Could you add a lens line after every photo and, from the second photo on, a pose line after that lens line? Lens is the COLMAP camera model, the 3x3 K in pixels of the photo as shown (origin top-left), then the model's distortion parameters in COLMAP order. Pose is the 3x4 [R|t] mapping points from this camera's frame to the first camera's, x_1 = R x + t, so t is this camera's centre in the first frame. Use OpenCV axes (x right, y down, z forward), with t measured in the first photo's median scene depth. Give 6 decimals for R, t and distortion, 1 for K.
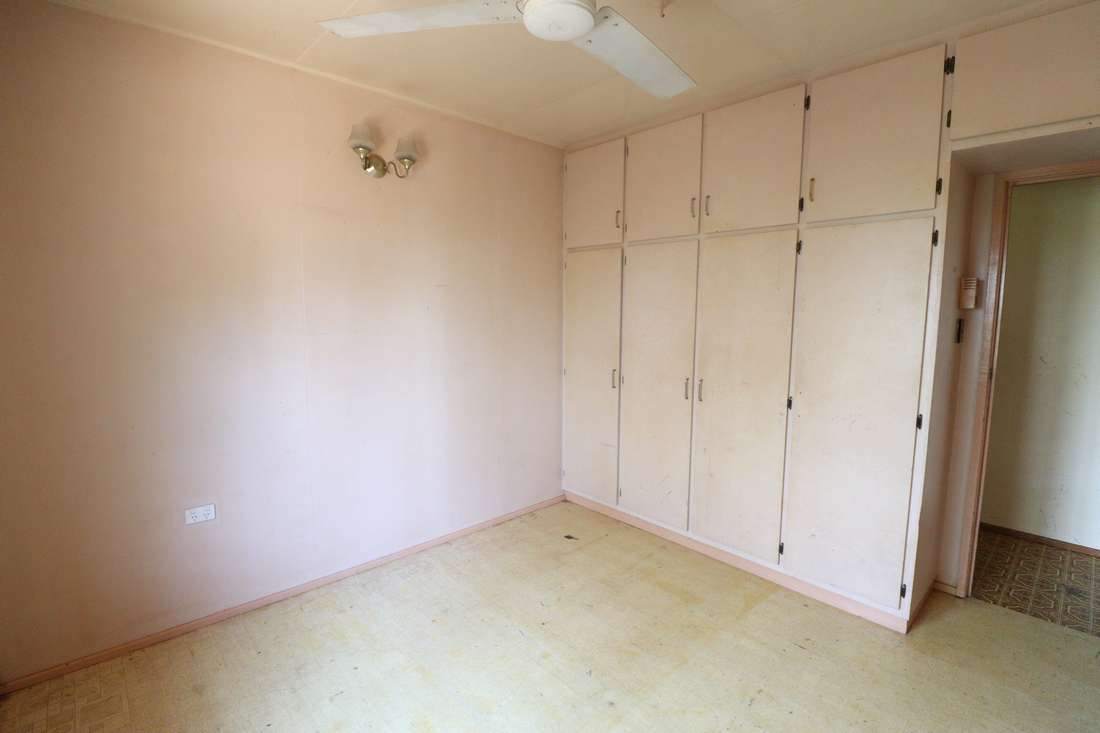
lens RADIAL K [[514.3, 0, 550.0], [0, 514.3, 366.5], [0, 0, 1]] dist [0.035920, 0.000102]
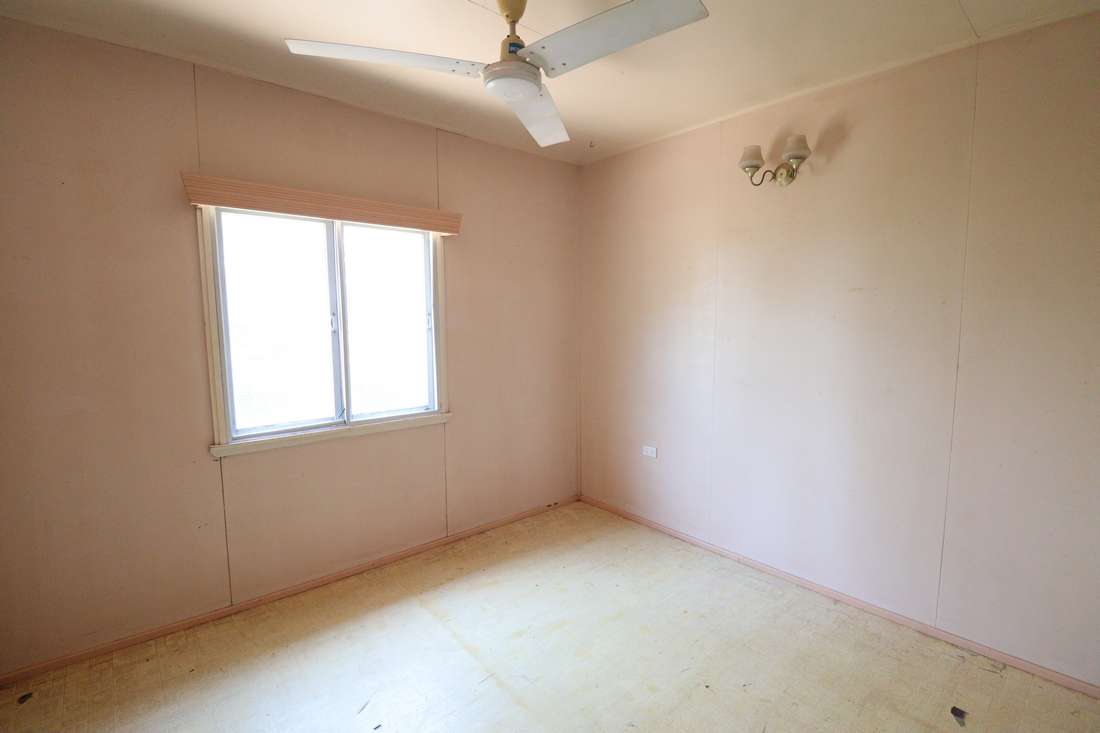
lens RADIAL K [[483.4, 0, 550.0], [0, 483.4, 366.5], [0, 0, 1]] dist [0.000413, 0.000218]
pose [[0.022565, 0.102581, -0.994469, 0.615286], [-0.122806, 0.987473, 0.099072, -0.056926], [0.992174, 0.119891, 0.034880, 0.565695]]
